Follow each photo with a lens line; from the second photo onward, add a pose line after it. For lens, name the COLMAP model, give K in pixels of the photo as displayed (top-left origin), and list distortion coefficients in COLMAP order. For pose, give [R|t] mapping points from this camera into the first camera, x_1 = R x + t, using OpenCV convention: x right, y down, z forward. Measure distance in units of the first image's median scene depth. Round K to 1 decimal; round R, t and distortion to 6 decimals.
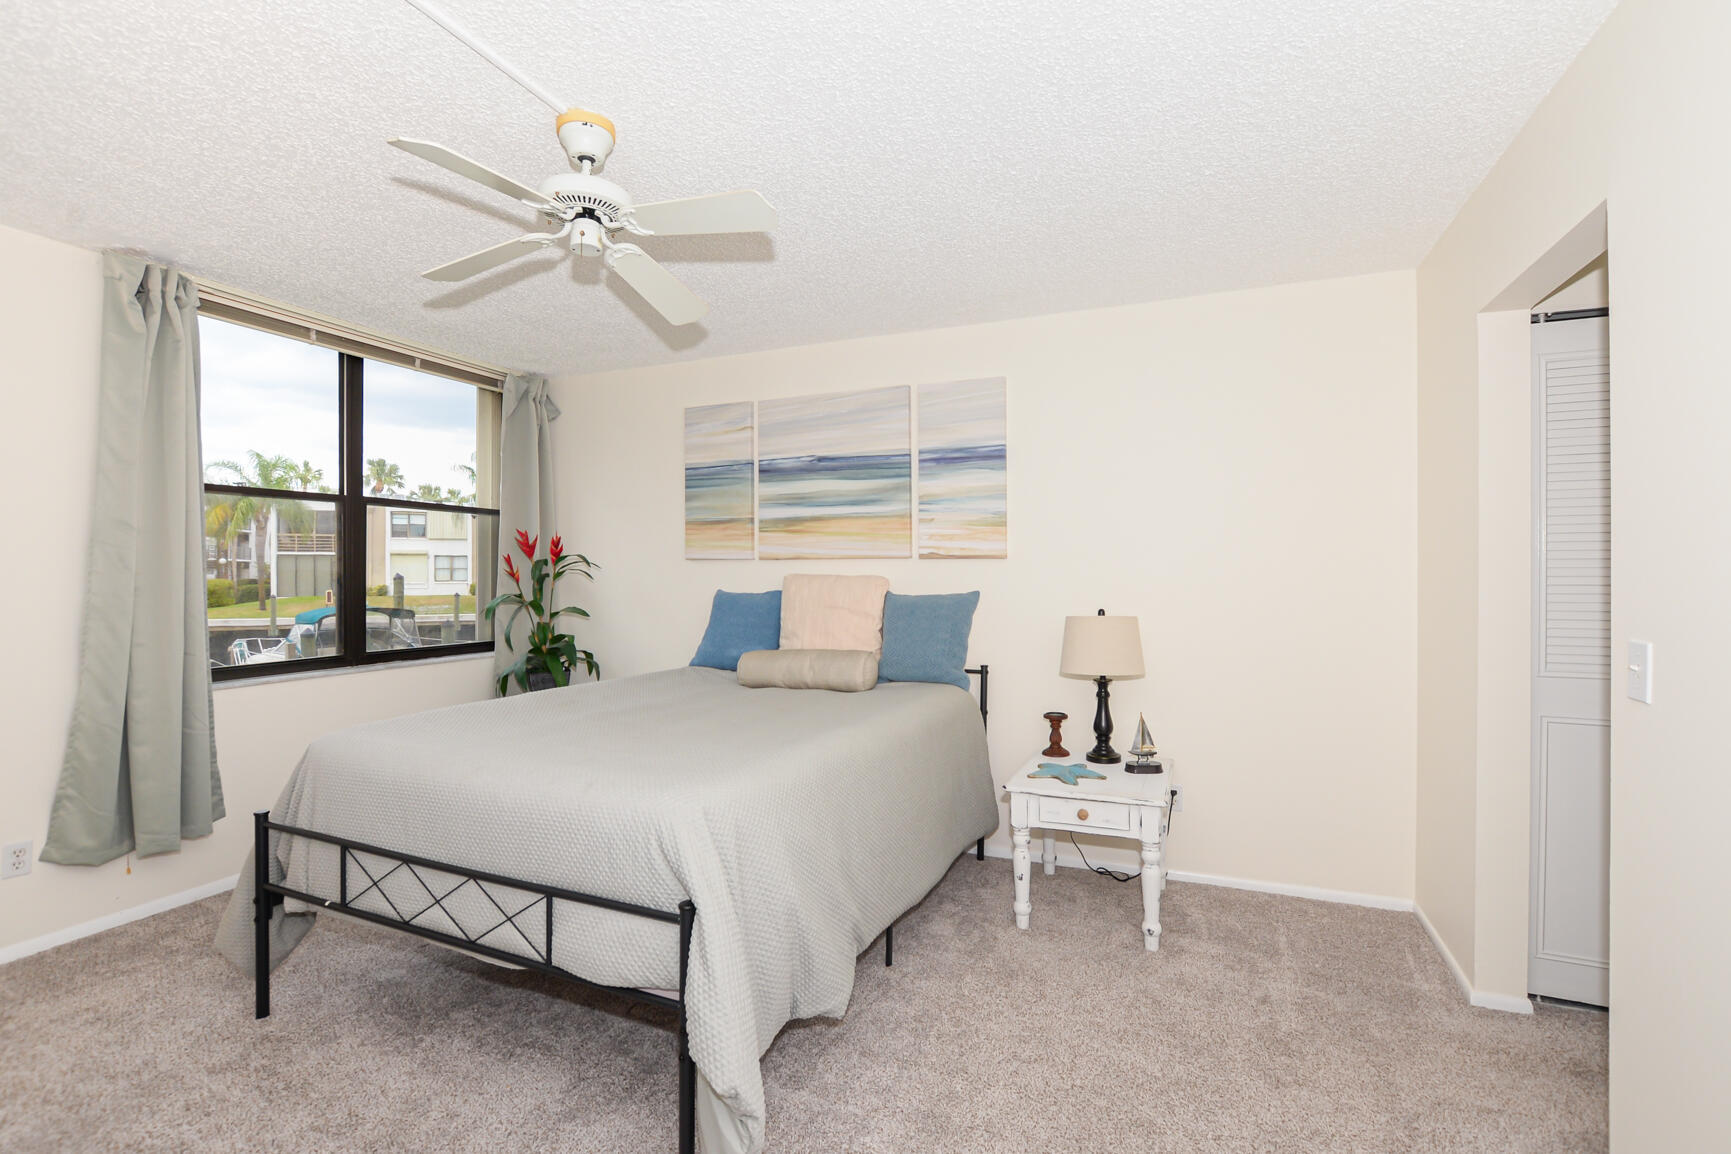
lens RADIAL K [[765.4, 0, 859.0], [0, 765.4, 575.9], [0, 0, 1]] dist [-0.018789, -0.000369]
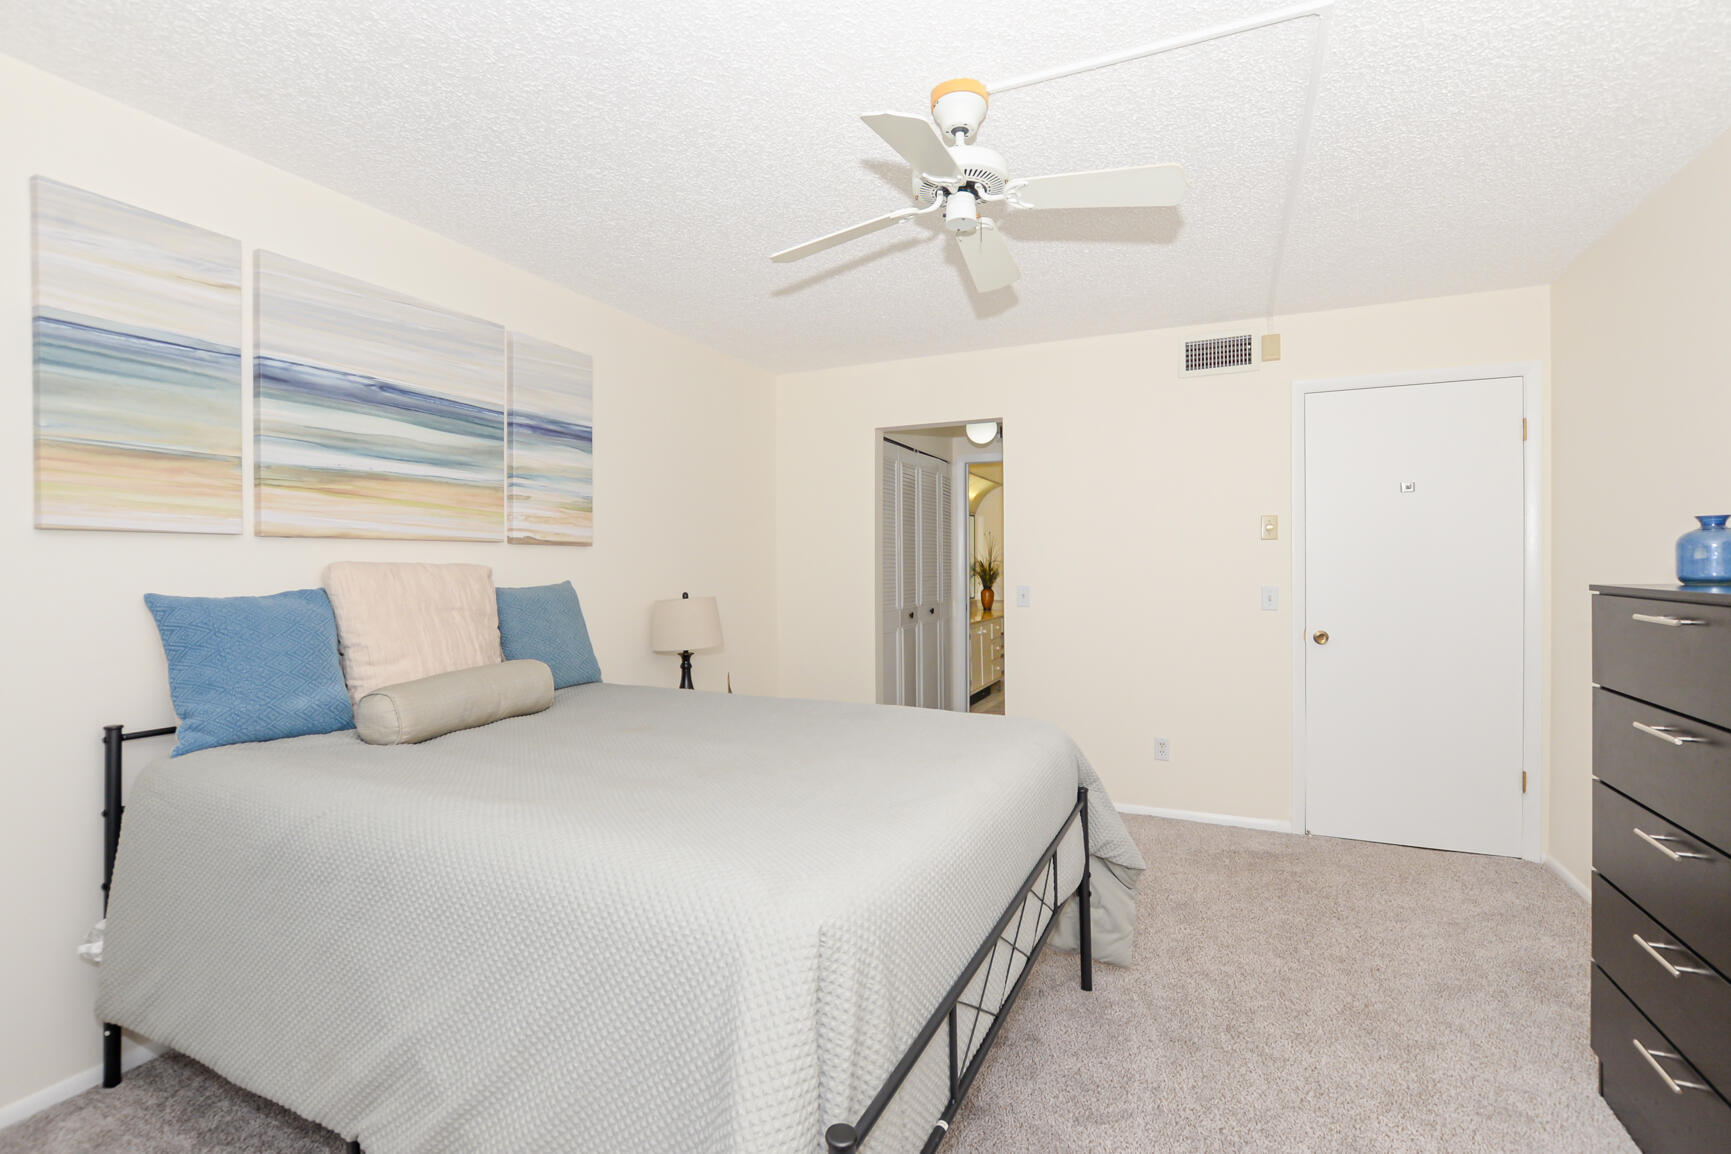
lens RADIAL K [[789.3, 0, 862.2], [0, 789.3, 562.6], [0, 0, 1]] dist [-0.002053, -0.000398]
pose [[0.033654, 0.001716, 0.999432, -0.741081], [0.004715, 0.999987, -0.001876, 0.001266], [-0.999422, 0.004776, 0.033646, 0.593373]]
